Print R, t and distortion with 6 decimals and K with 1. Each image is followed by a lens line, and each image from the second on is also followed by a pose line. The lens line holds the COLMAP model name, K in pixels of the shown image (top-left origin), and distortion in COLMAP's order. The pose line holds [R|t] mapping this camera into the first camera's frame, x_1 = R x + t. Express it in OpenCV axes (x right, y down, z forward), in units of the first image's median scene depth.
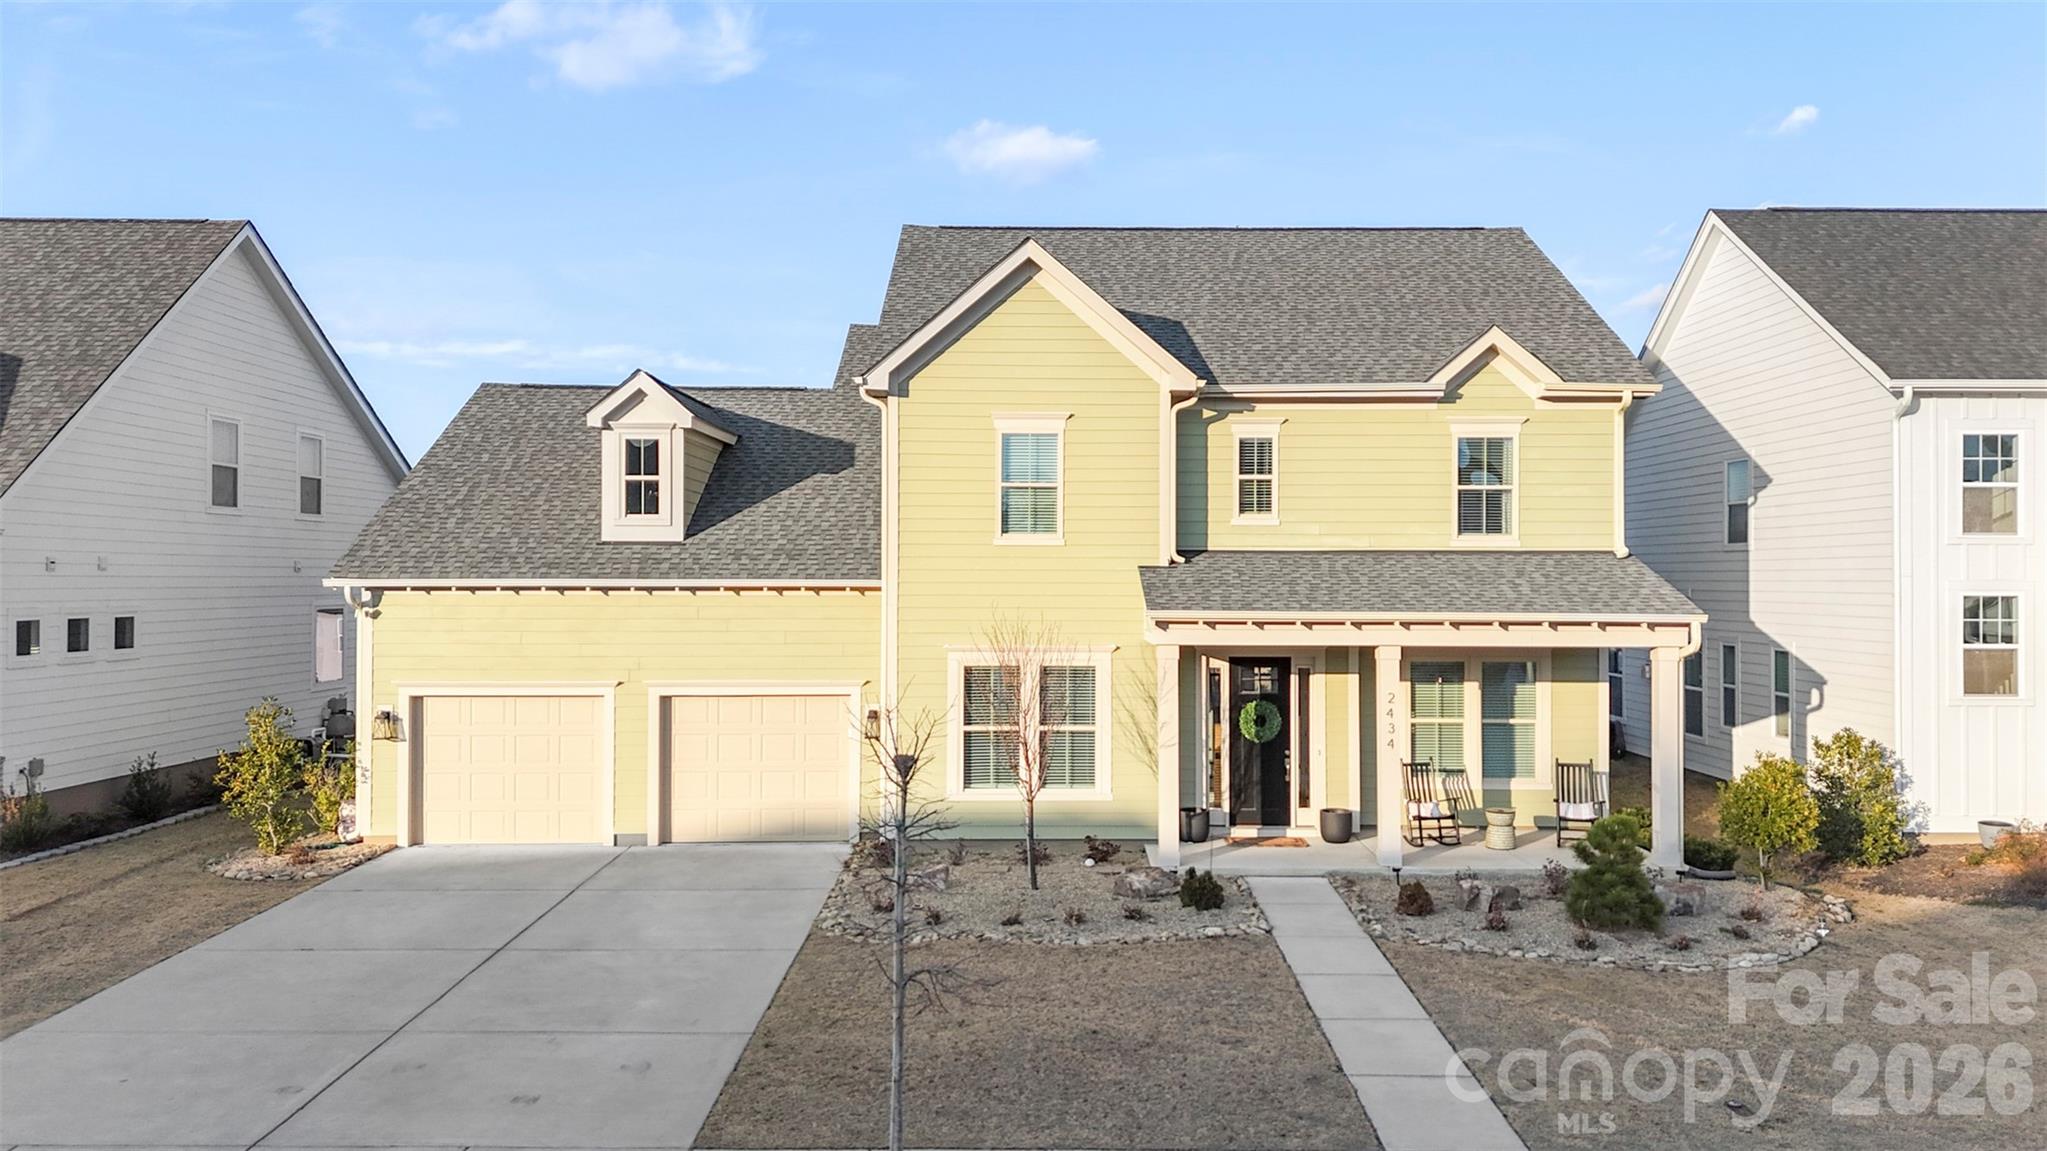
lens RADIAL K [[1515.2, 0, 1018.6], [0, 1515.2, 569.1], [0, 0, 1]] dist [0.053210, -0.002657]
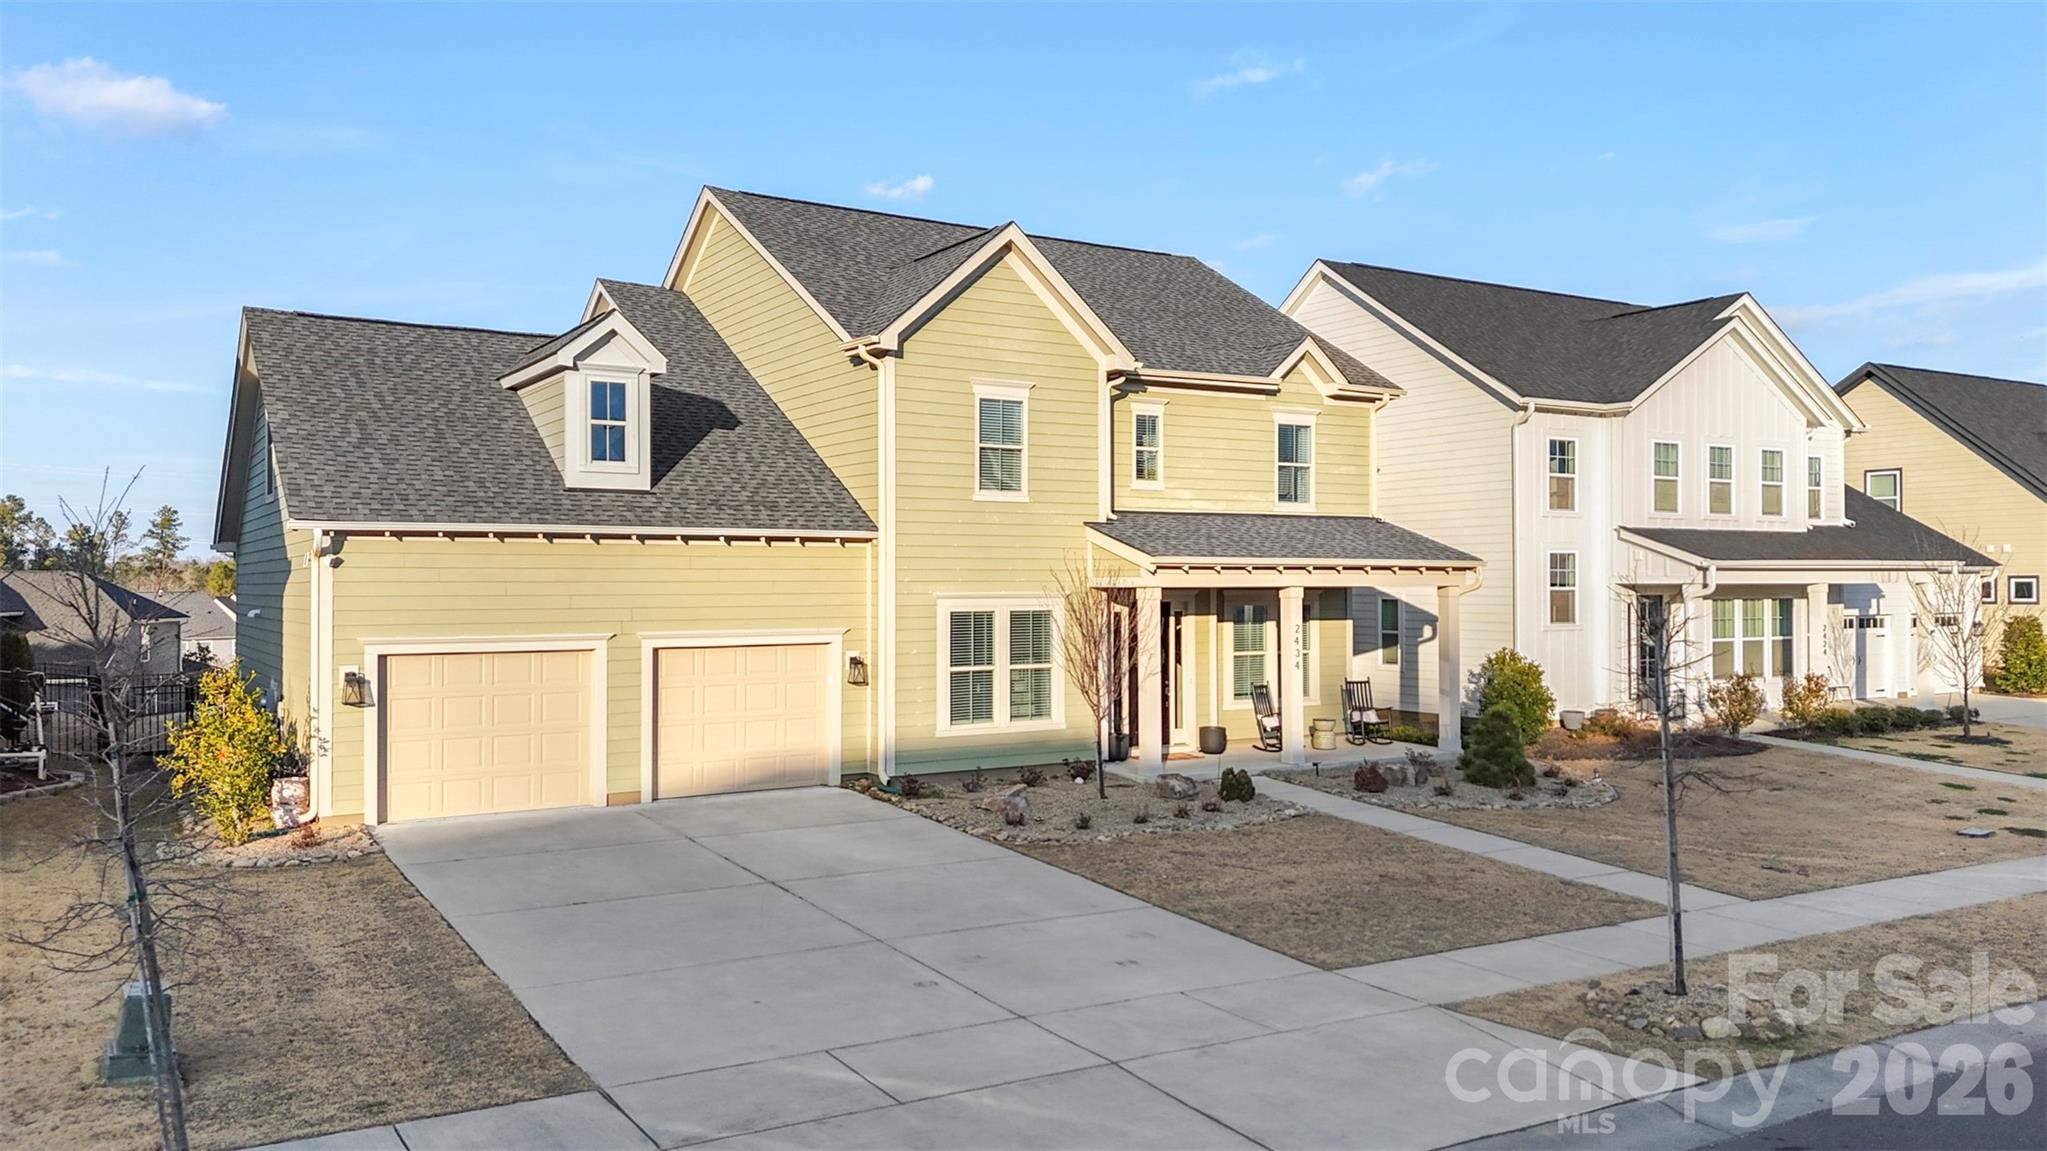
lens RADIAL K [[1515.2, 0, 1021.2], [0, 1515.2, 577.8], [0, 0, 1]] dist [0.053210, -0.002657]
pose [[0.857072, -0.002154, 0.515193, -0.530380], [-0.000488, 0.999987, 0.004991, 0.033376], [-0.515197, -0.004529, 0.857060, 0.046541]]
